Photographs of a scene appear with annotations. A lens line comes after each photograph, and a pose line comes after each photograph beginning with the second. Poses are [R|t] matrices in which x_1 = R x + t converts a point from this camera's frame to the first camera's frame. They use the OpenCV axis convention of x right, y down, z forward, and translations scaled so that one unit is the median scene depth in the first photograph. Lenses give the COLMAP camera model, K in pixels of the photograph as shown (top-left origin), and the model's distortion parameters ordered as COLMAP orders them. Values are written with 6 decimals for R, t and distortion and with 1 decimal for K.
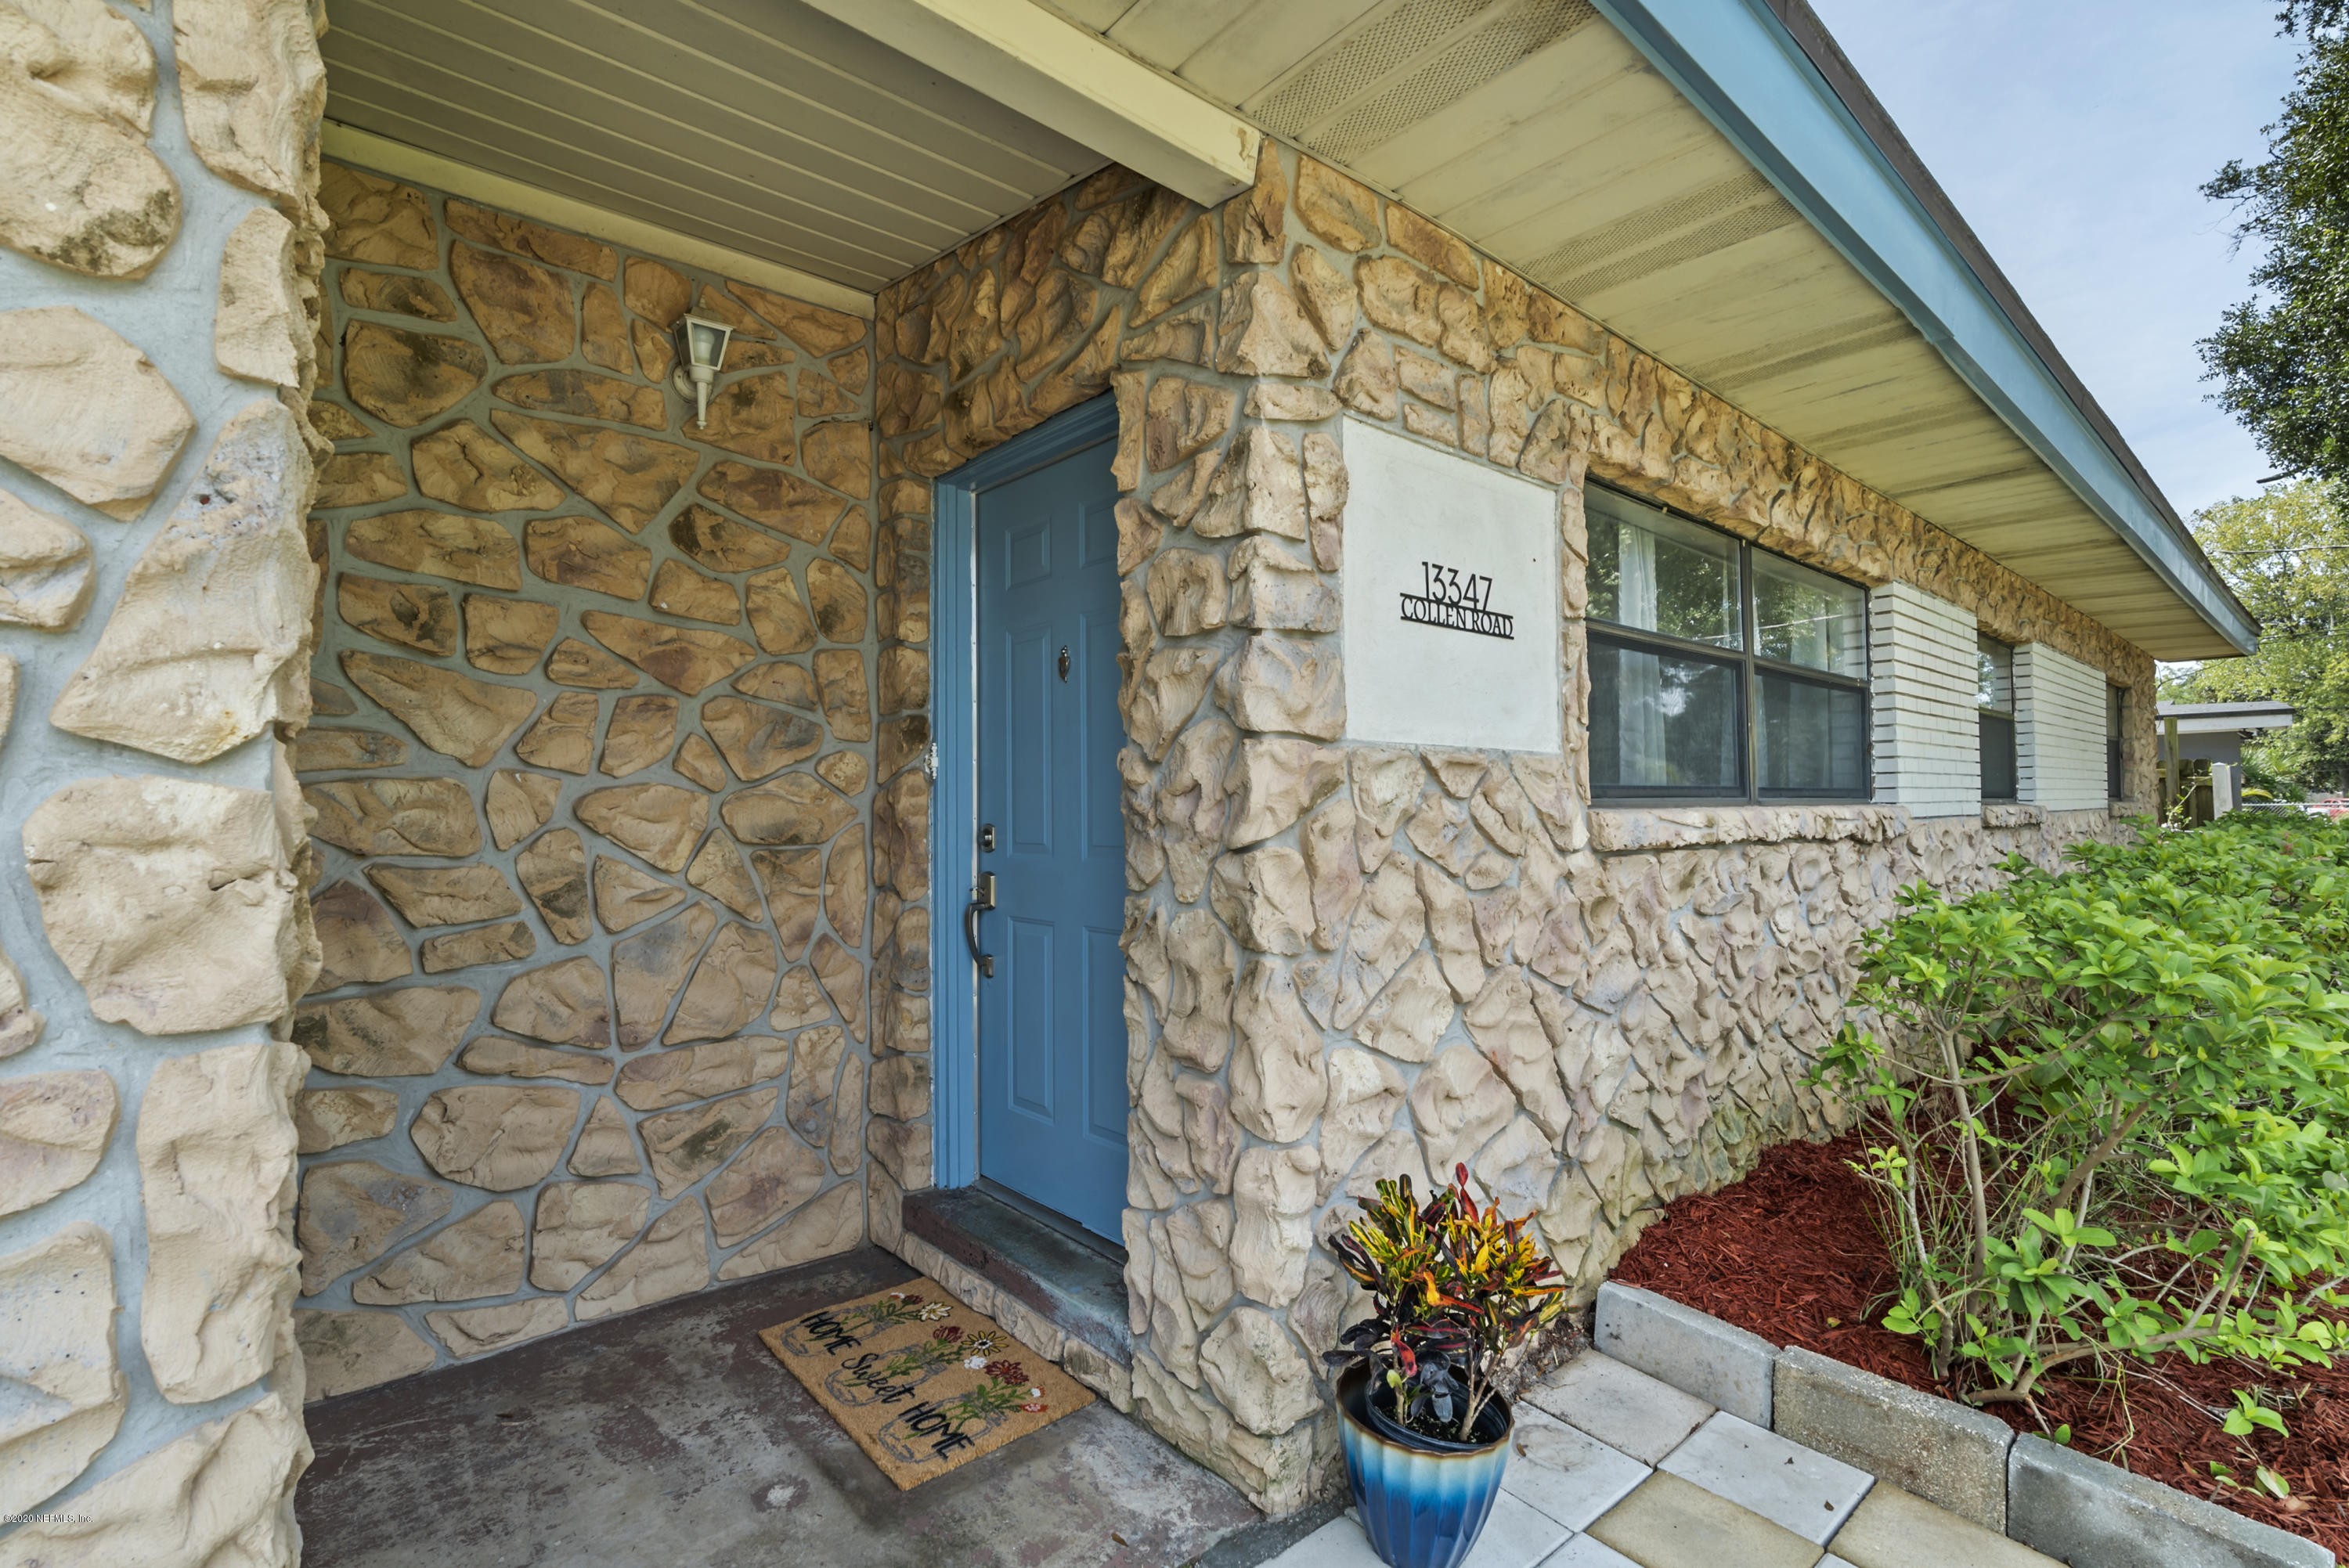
lens RADIAL K [[1024.3, 0, 1174.5], [0, 1024.3, 784.0], [0, 0, 1]] dist [-0.000809, -0.000031]
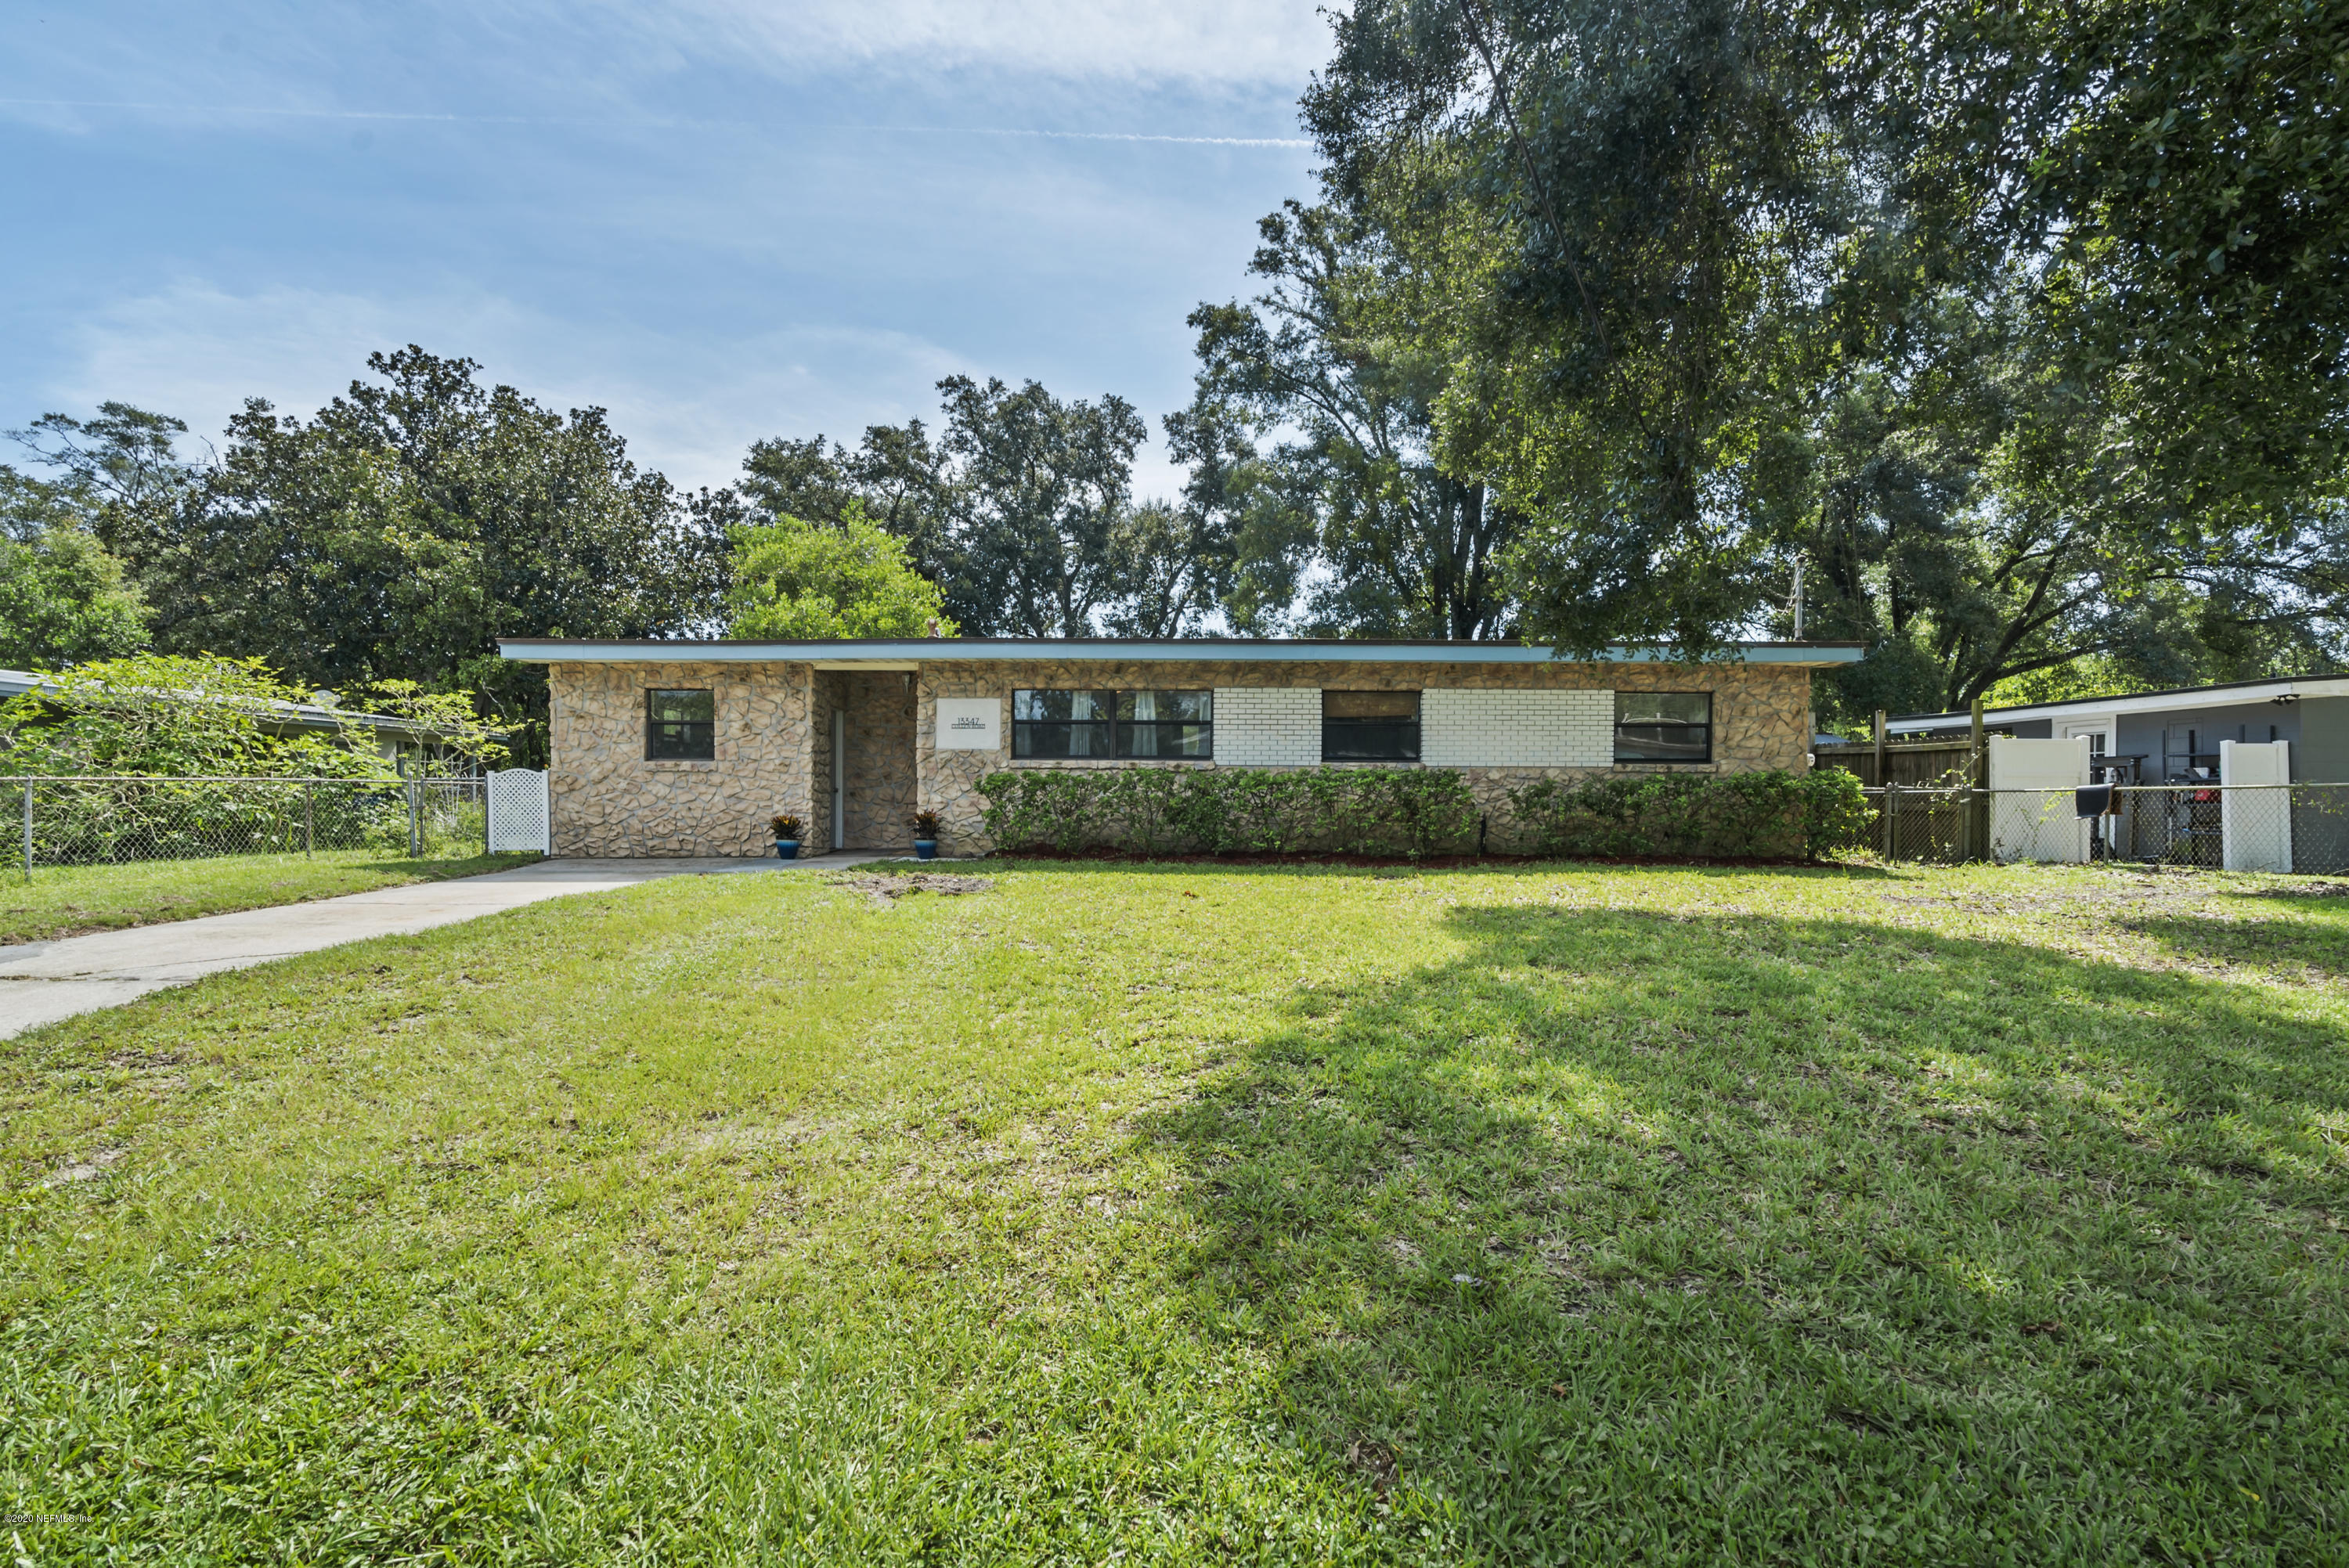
lens RADIAL K [[1024.3, 0, 1174.5], [0, 1024.3, 784.0], [0, 0, 1]] dist [-0.000809, -0.000031]
pose [[0.774994, -0.000298, -0.631968, 4.791647], [0.003156, 0.999989, 0.003399, 0.145214], [0.631960, -0.004629, 0.774987, -2.721059]]
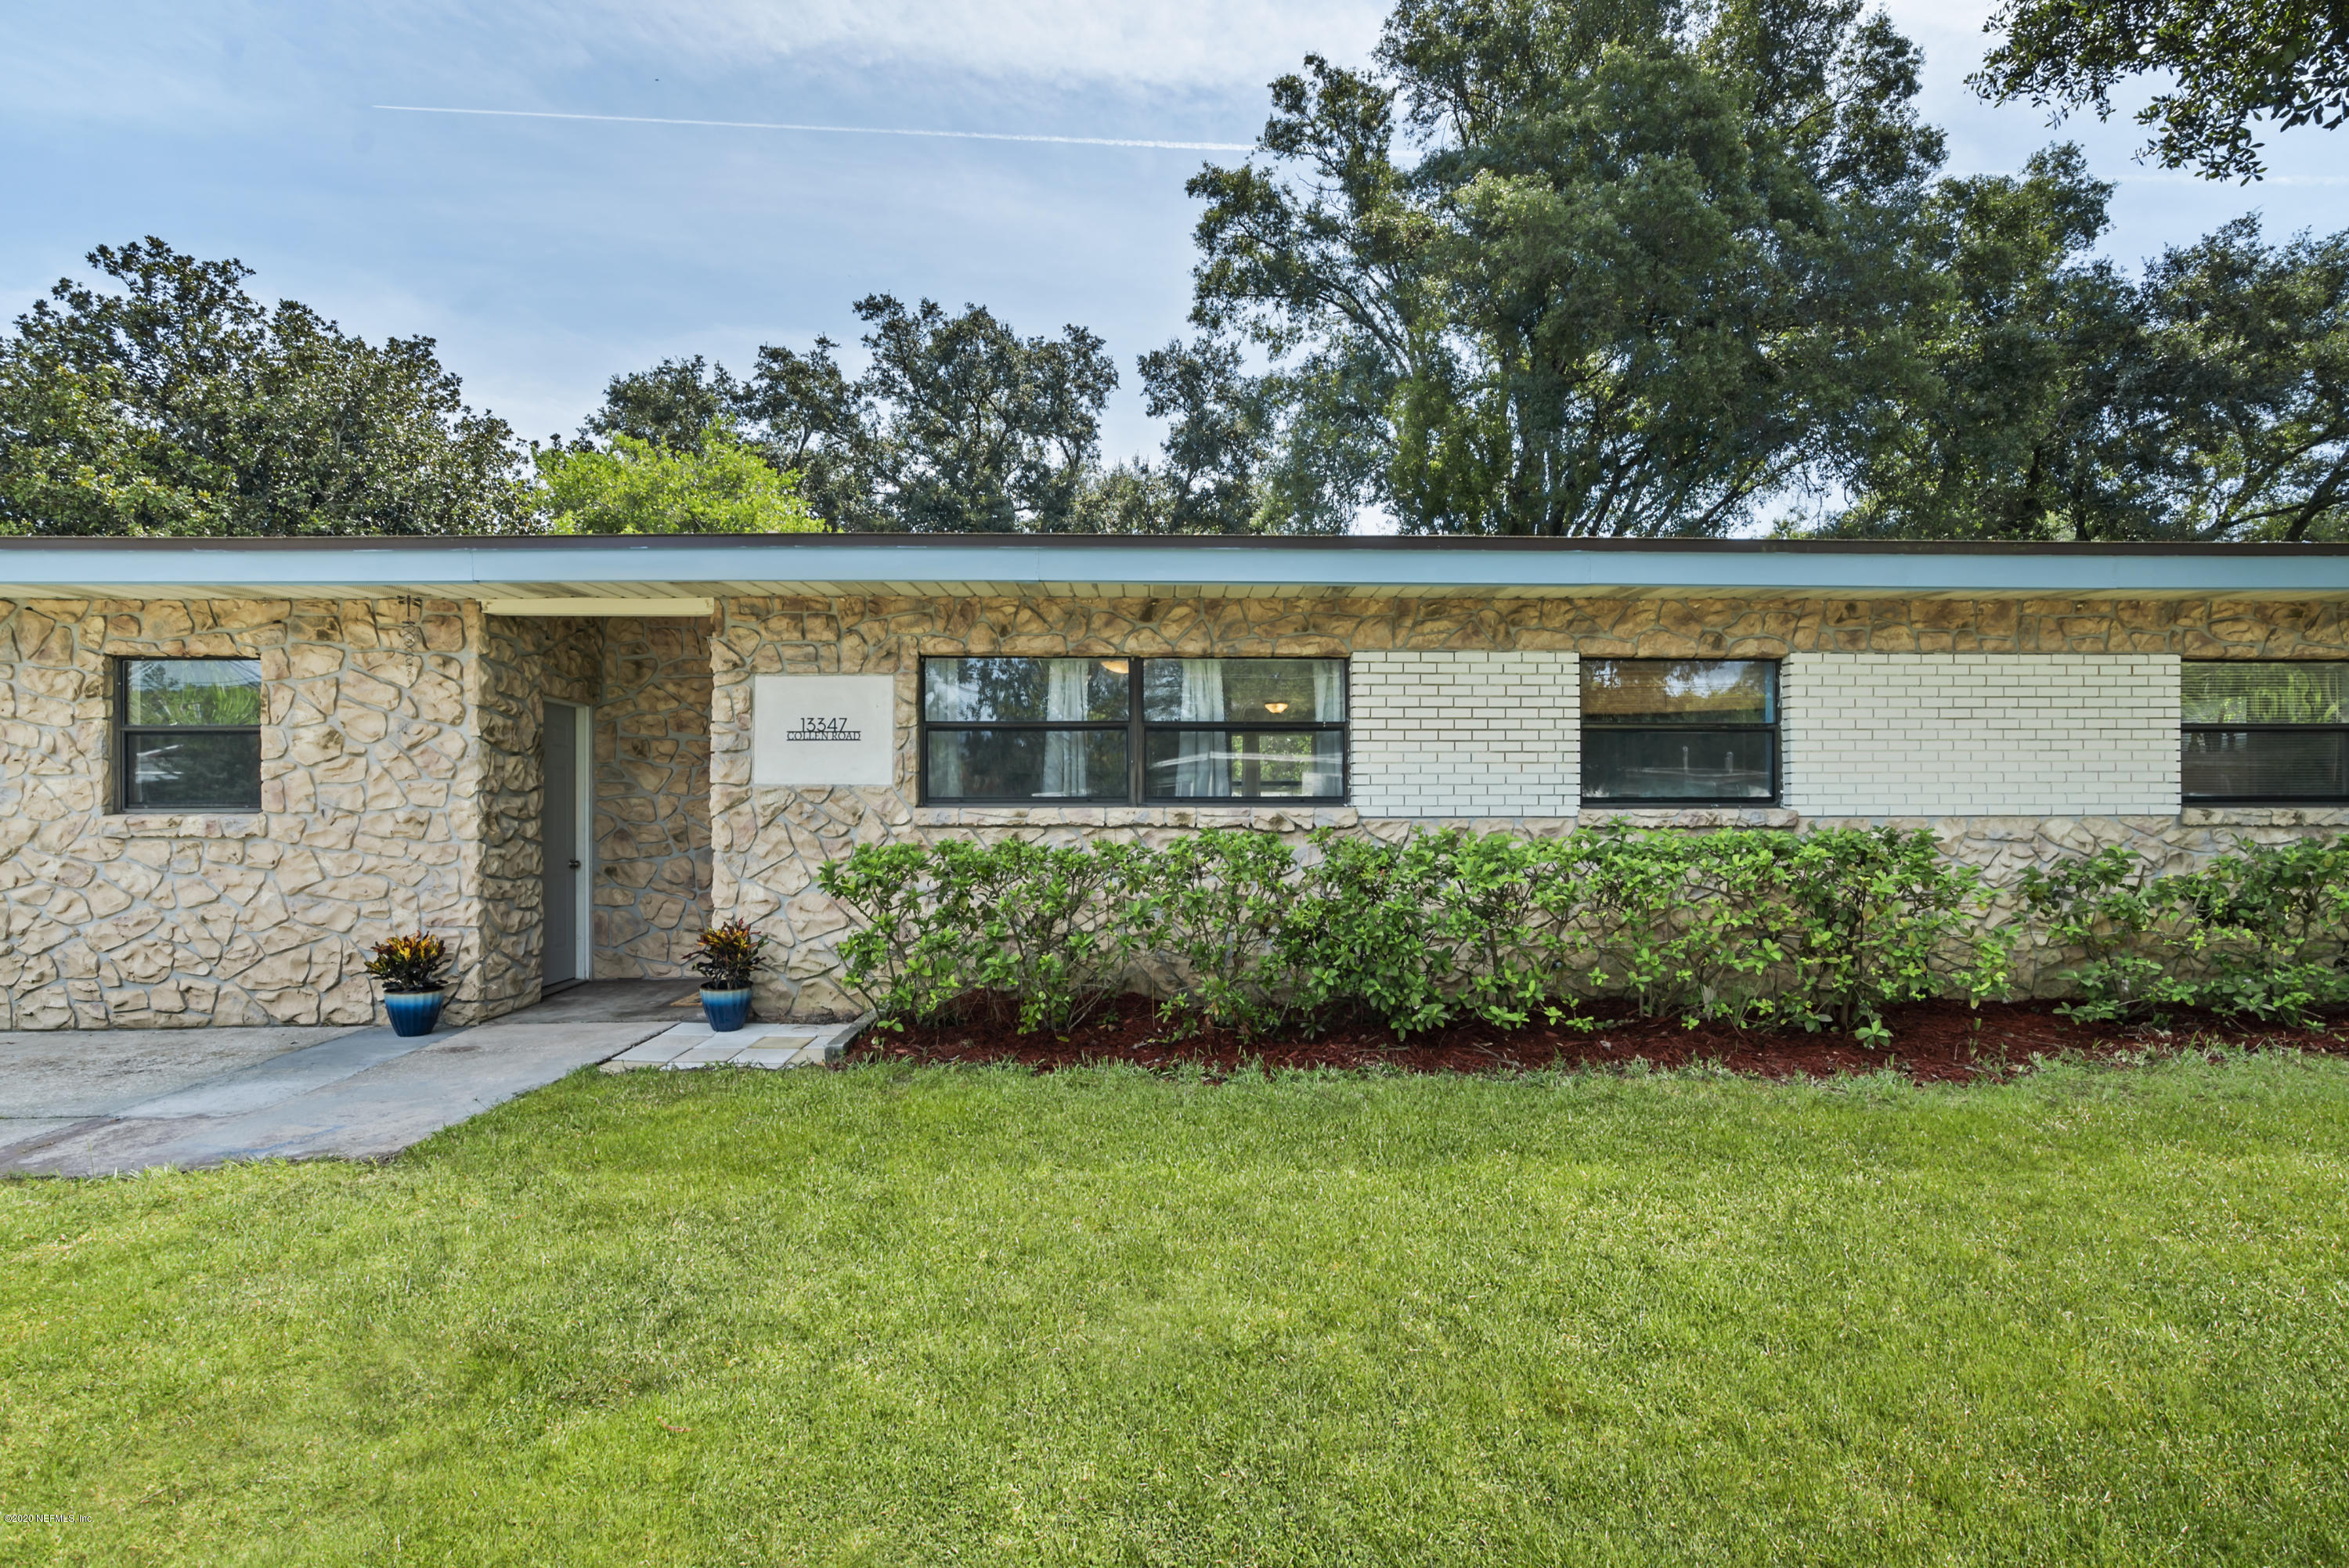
lens RADIAL K [[1004.8, 0, 1174.5], [0, 1004.8, 784.0], [0, 0, 1]] dist [-0.016855, 0.000159]
pose [[0.806184, -0.011556, -0.591552, 2.541585], [0.009284, 0.999933, -0.006882, -0.009525], [0.591592, 0.000056, 0.806238, -0.563029]]
